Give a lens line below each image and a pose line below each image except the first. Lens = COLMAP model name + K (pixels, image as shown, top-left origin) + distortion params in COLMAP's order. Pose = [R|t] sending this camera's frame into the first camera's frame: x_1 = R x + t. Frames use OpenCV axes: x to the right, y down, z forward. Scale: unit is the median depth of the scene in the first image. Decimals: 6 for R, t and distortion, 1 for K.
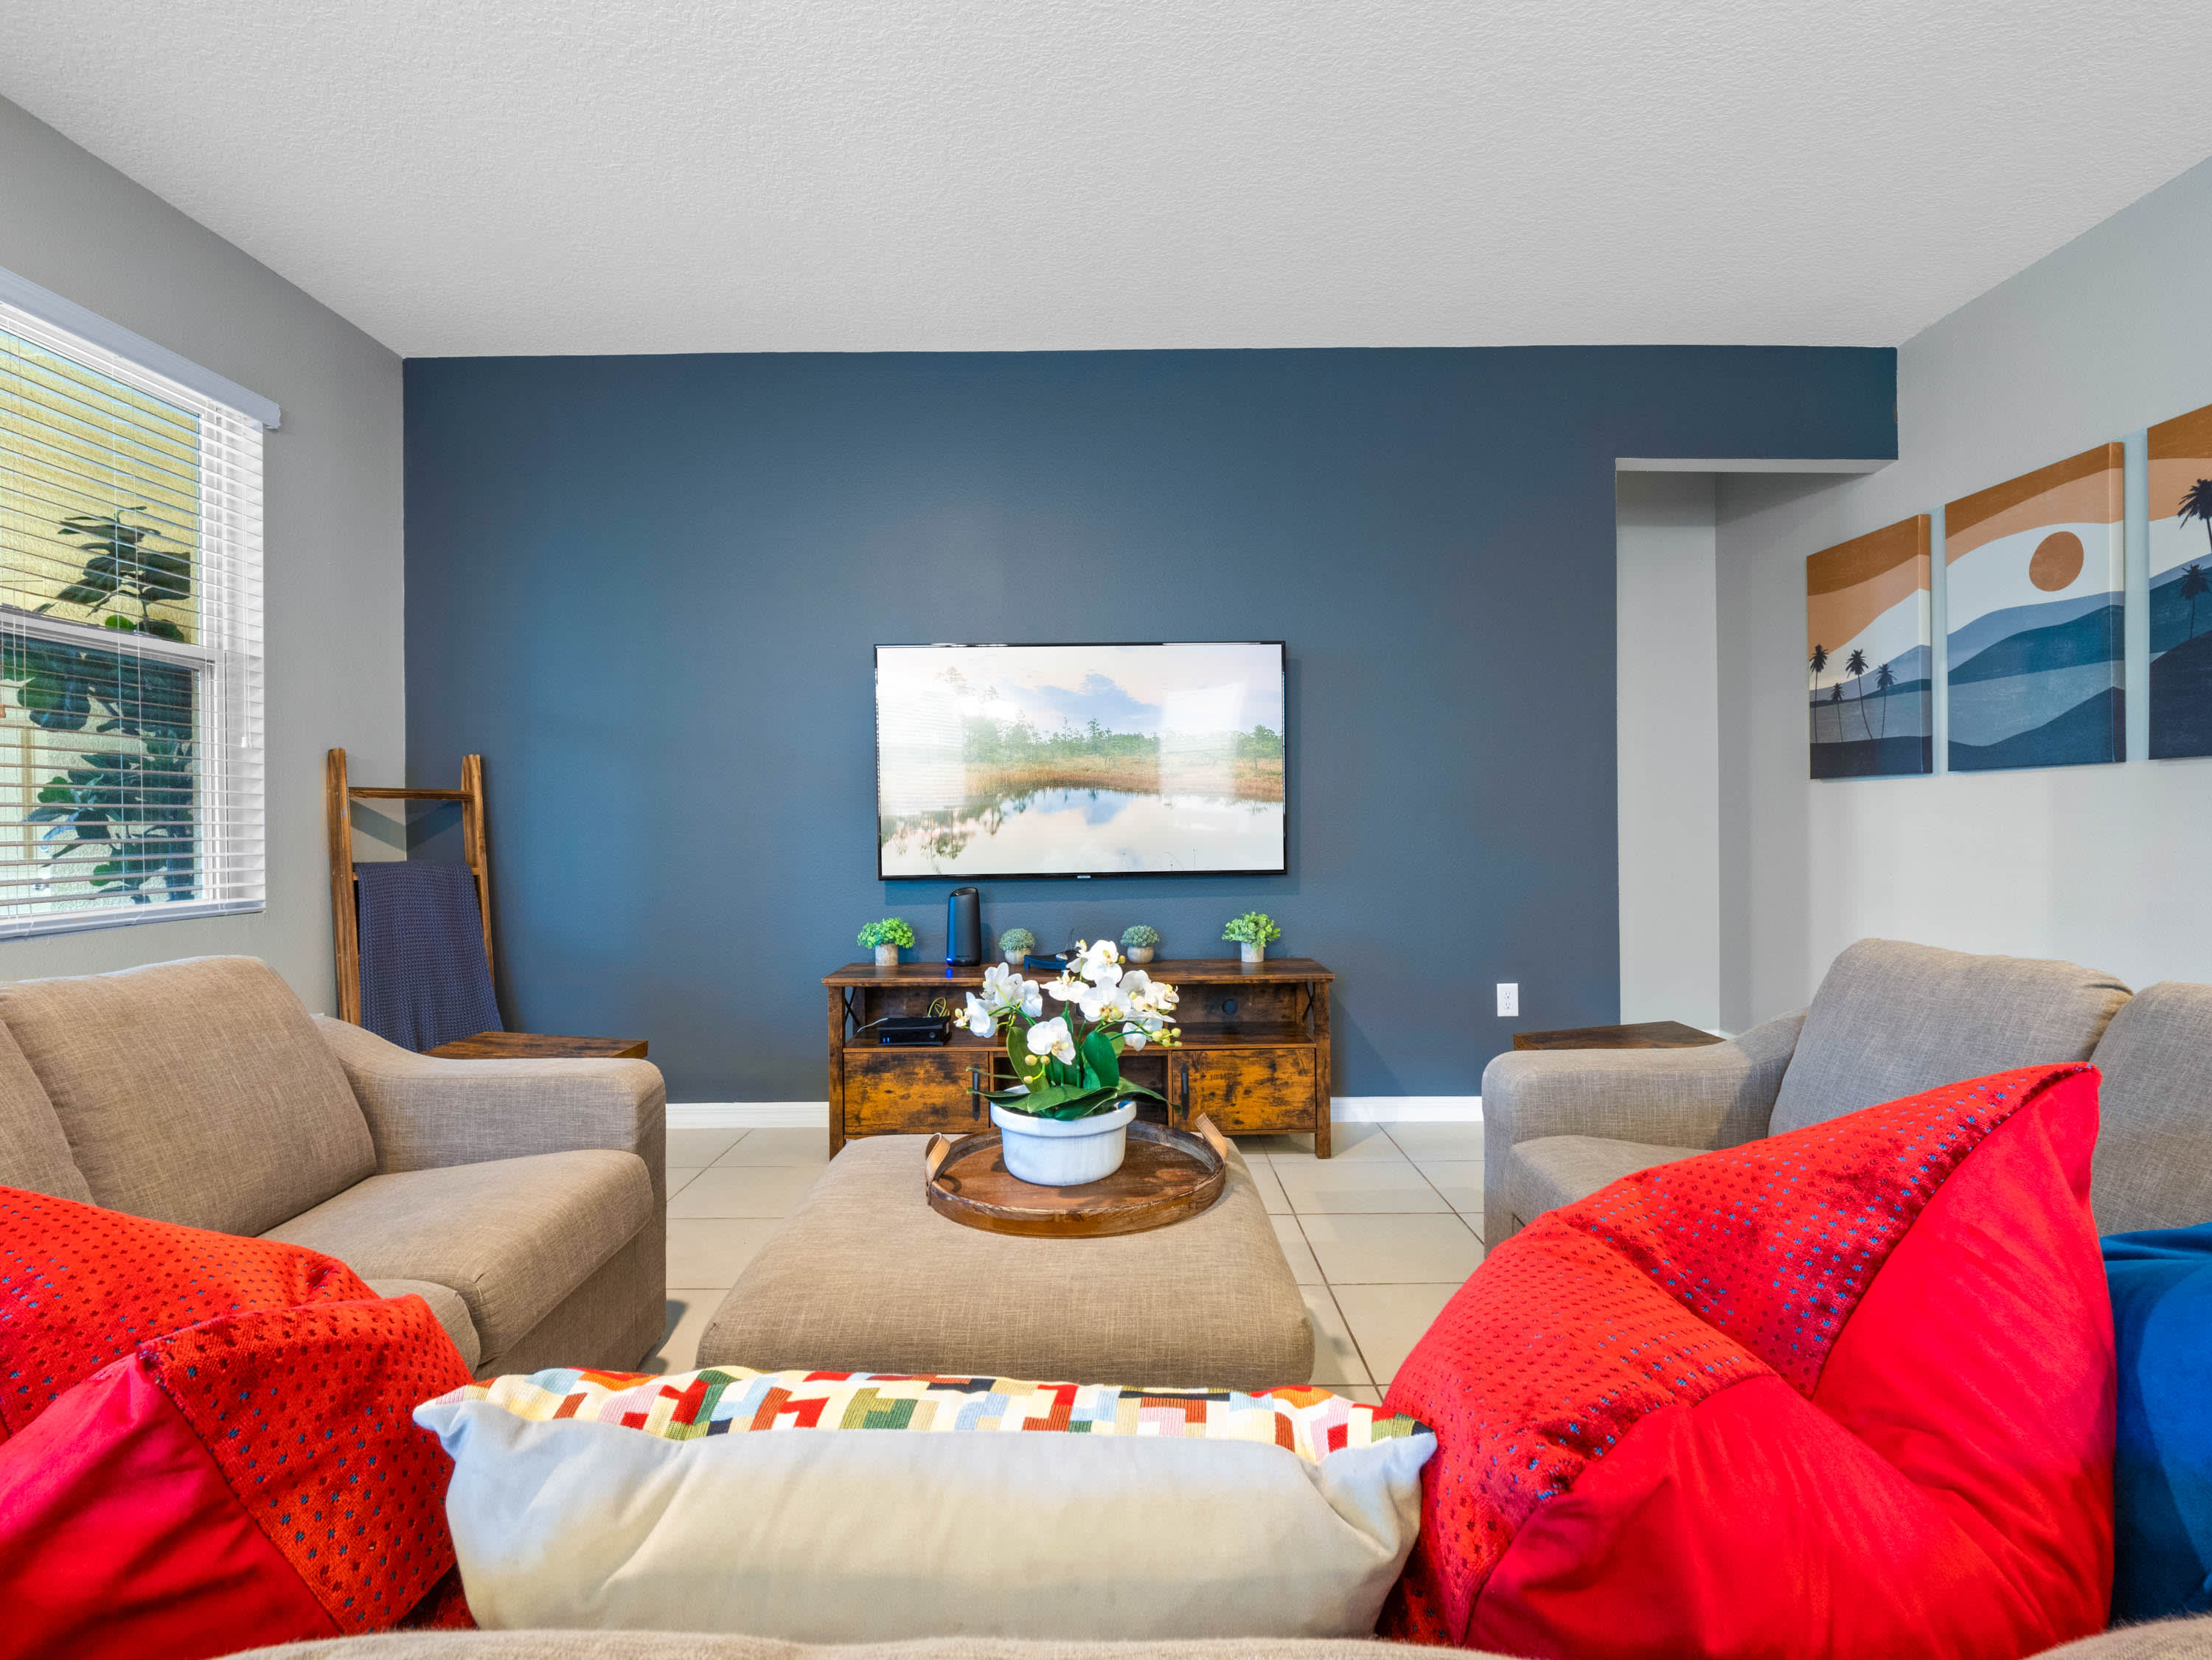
lens RADIAL K [[1064.4, 0, 1101.2], [0, 1064.4, 823.1], [0, 0, 1]] dist [-0.011940, -0.000642]
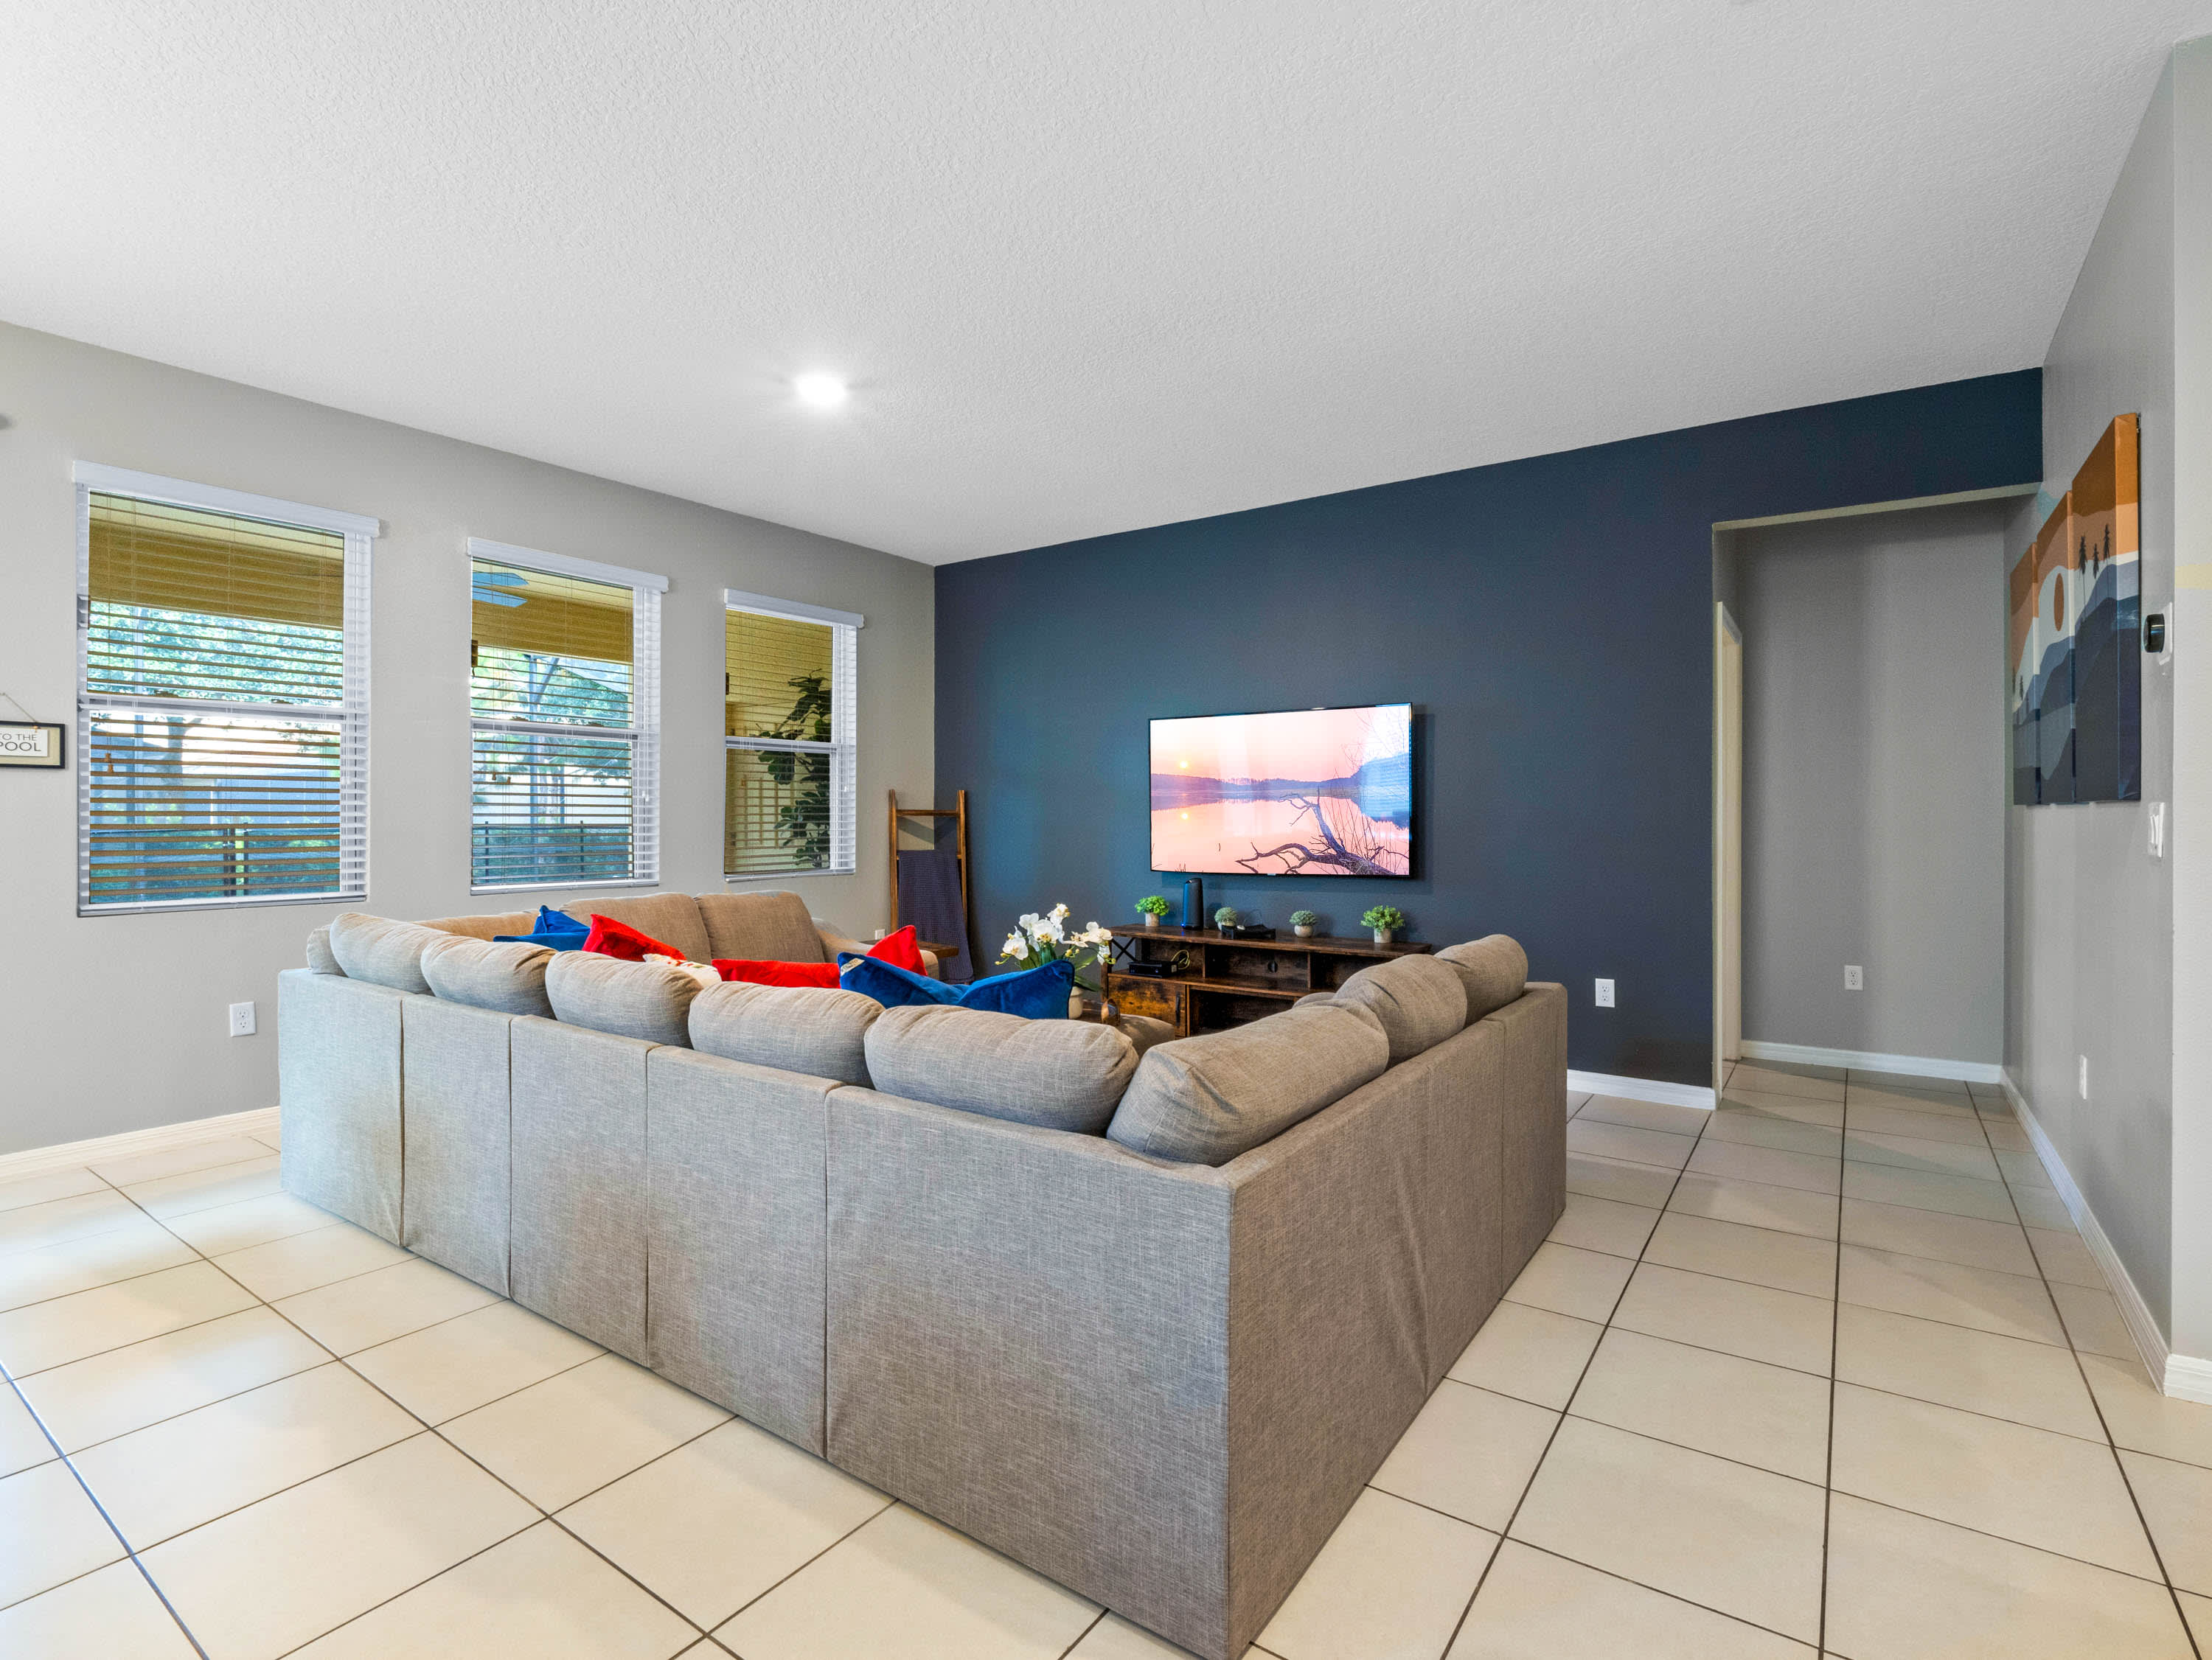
lens RADIAL K [[1064.4, 0, 1116.6], [0, 1064.4, 830.1], [0, 0, 1]] dist [-0.011940, -0.000642]
pose [[0.820837, 0.018215, -0.570872, 0.666818], [-0.009355, 0.999786, 0.018450, -0.036295], [0.571086, -0.009804, 0.820832, -0.315752]]
